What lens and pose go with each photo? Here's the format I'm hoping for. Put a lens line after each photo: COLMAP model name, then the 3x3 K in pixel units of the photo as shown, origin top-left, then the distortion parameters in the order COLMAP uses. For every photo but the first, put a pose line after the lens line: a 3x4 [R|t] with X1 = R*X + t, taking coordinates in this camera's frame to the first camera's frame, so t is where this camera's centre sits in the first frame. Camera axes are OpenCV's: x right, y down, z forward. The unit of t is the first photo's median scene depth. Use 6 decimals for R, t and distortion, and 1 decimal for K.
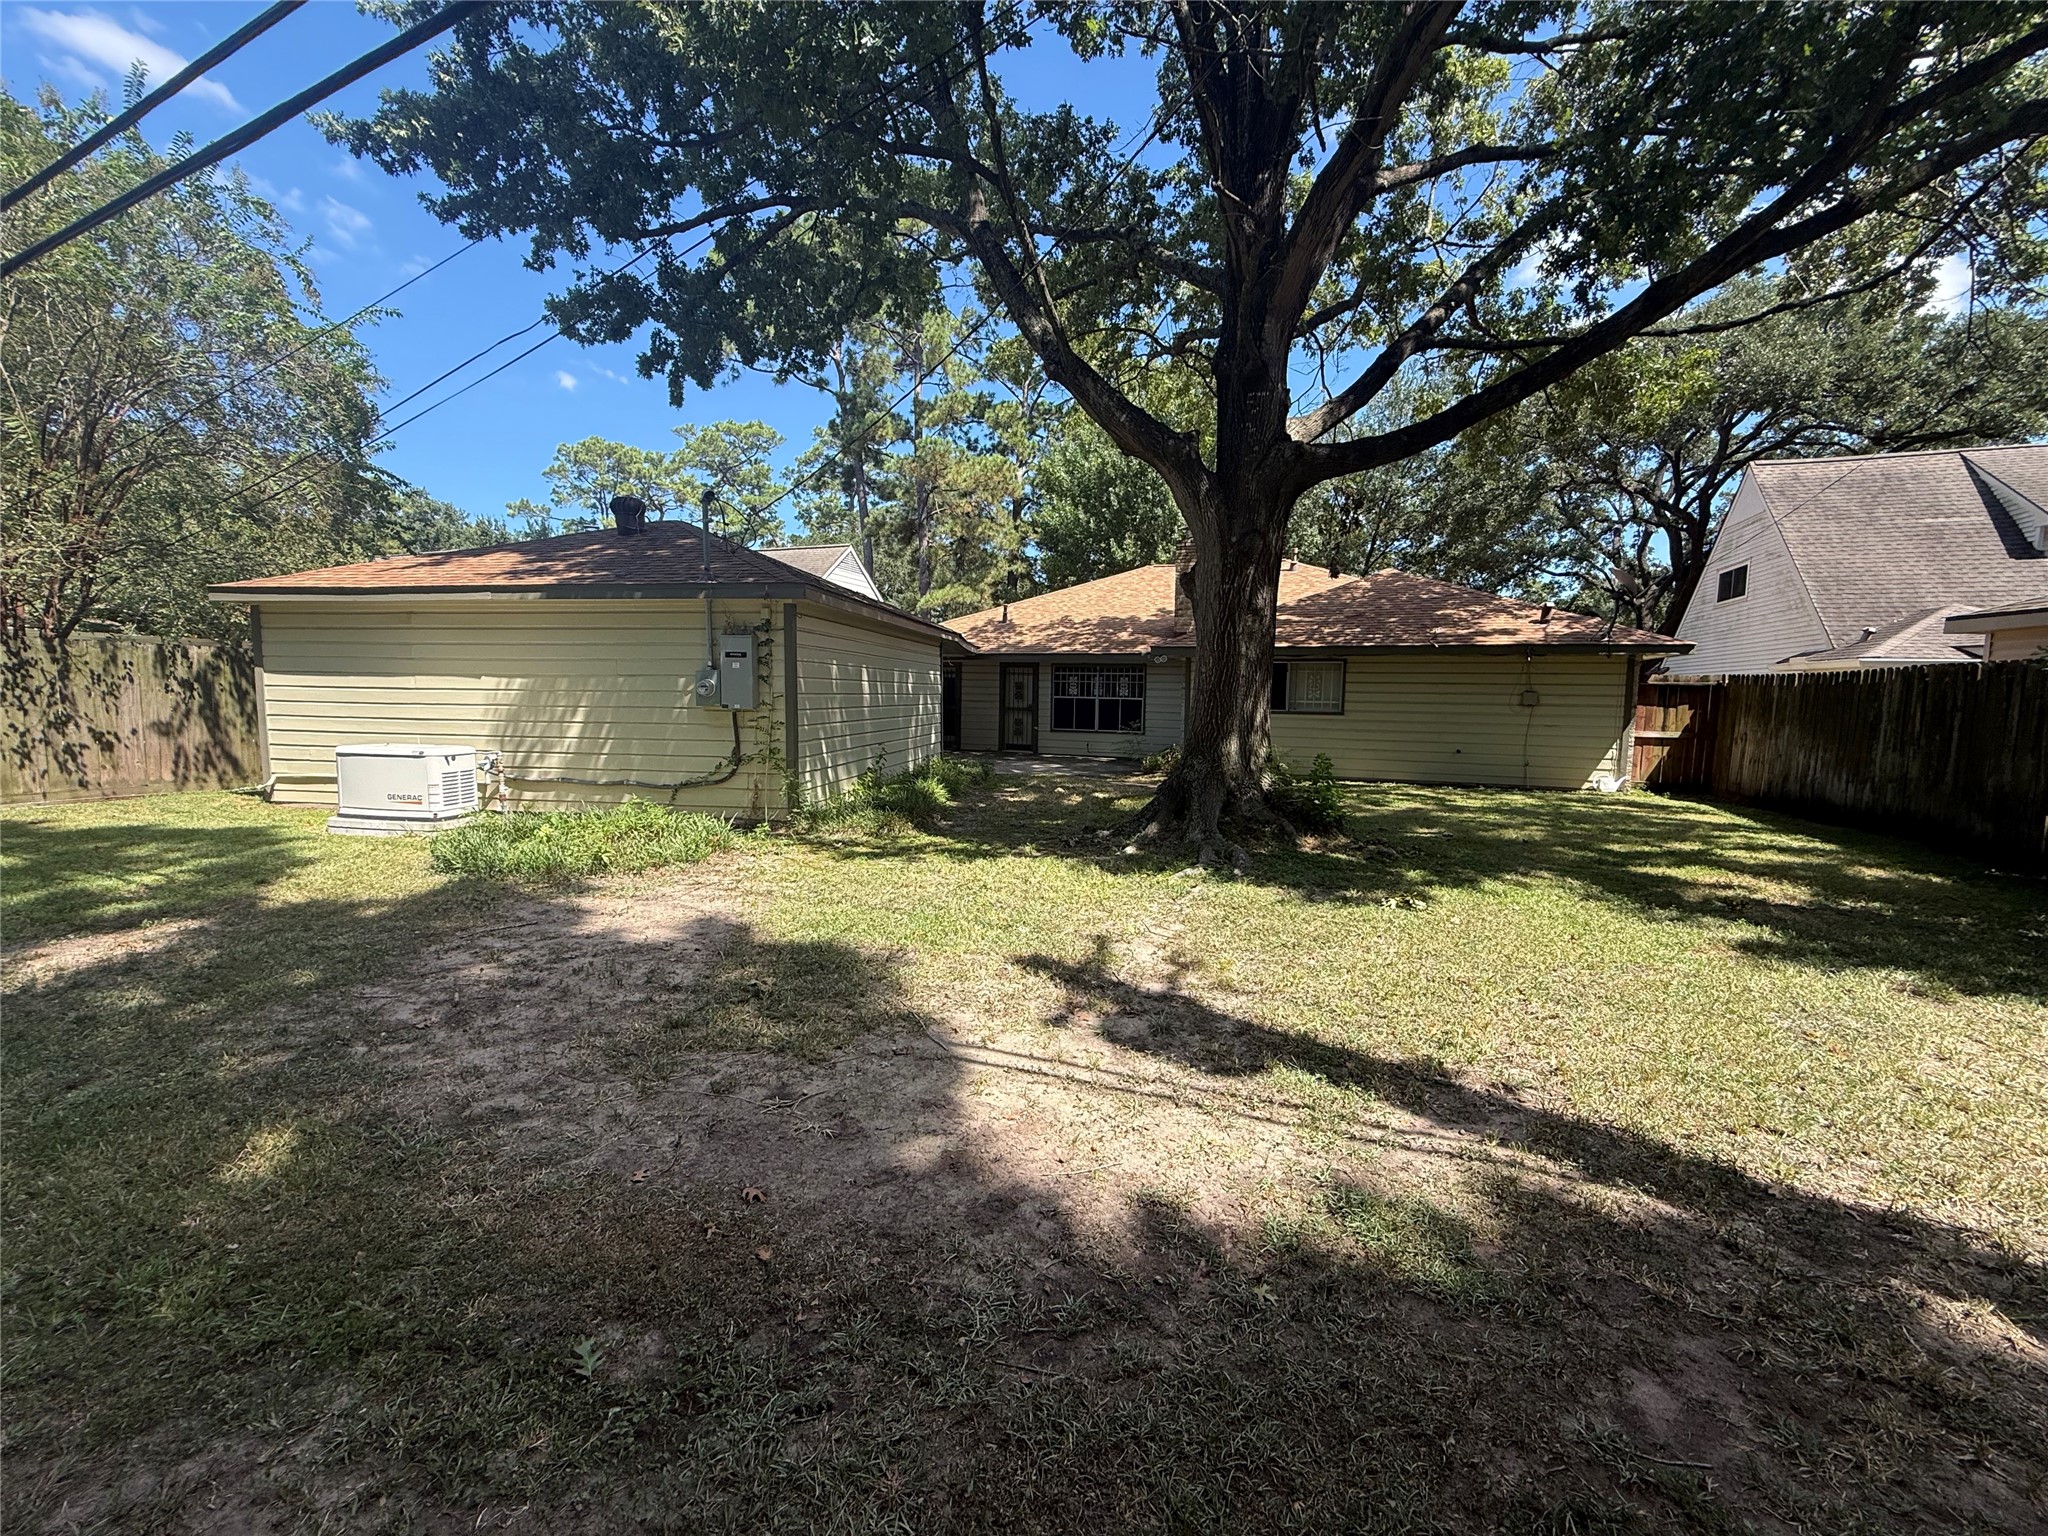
lens RADIAL K [[805.7, 0, 1025.3], [0, 805.7, 762.2], [0, 0, 1]] dist [-0.001658, -0.000134]
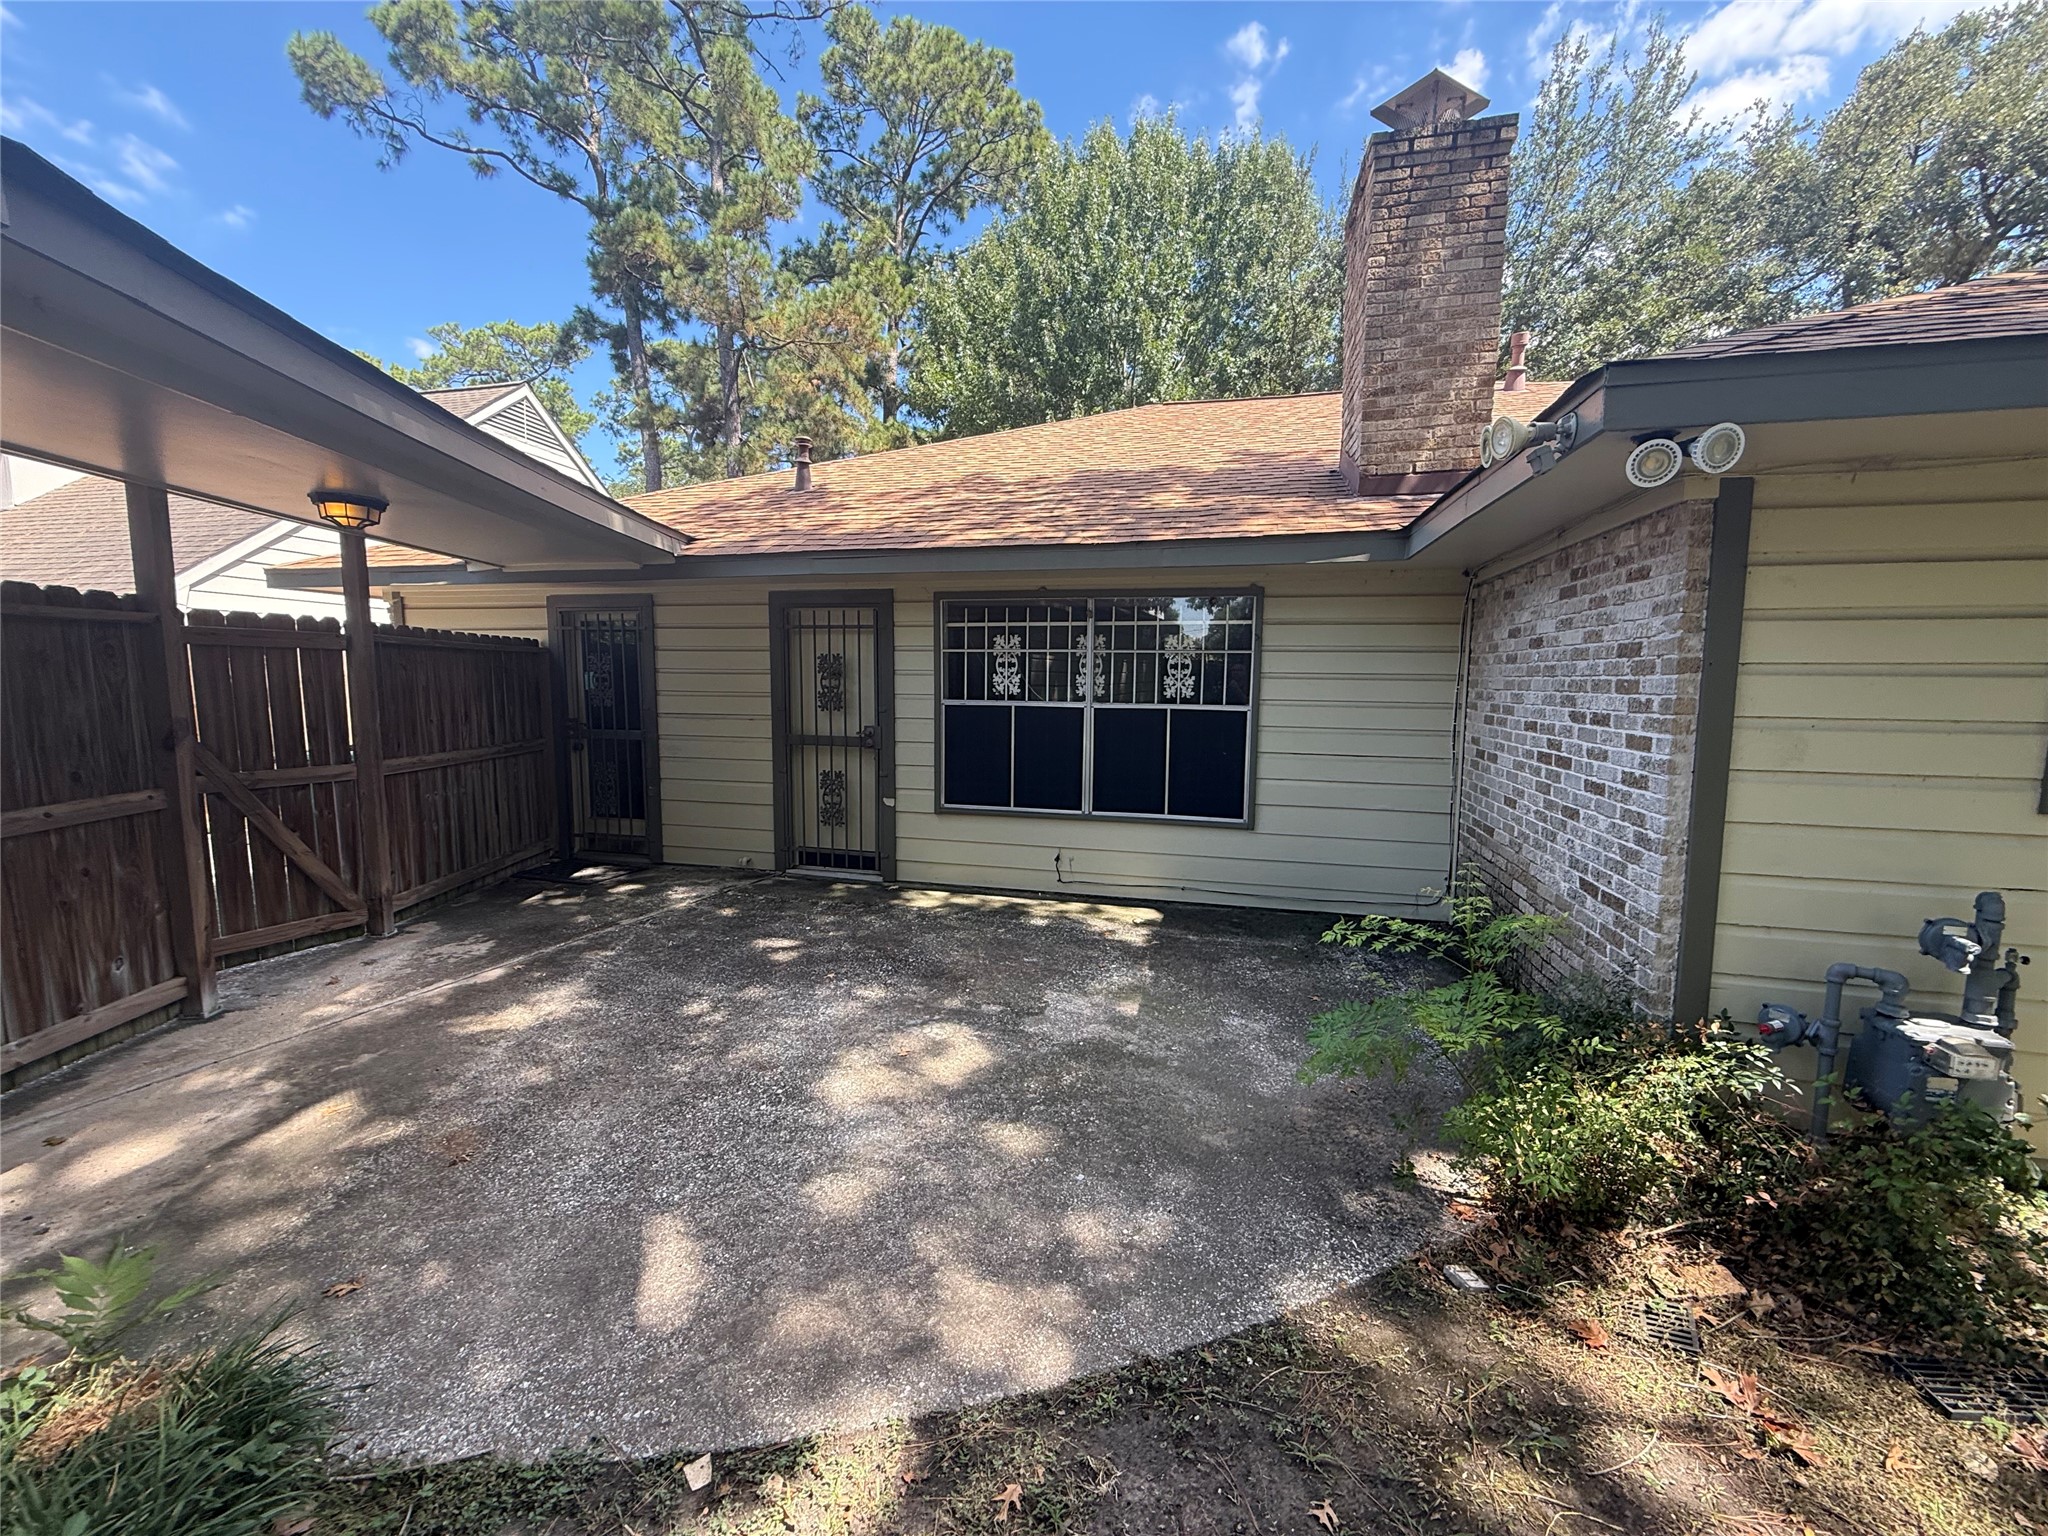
lens RADIAL K [[805.7, 0, 1023.8], [0, 805.7, 768.6], [0, 0, 1]] dist [-0.001658, -0.000134]
pose [[0.992538, -0.020227, 0.120247, 0.027130], [0.017712, 0.999602, 0.021949, -0.059537], [-0.120643, -0.019656, 0.992501, 0.663237]]
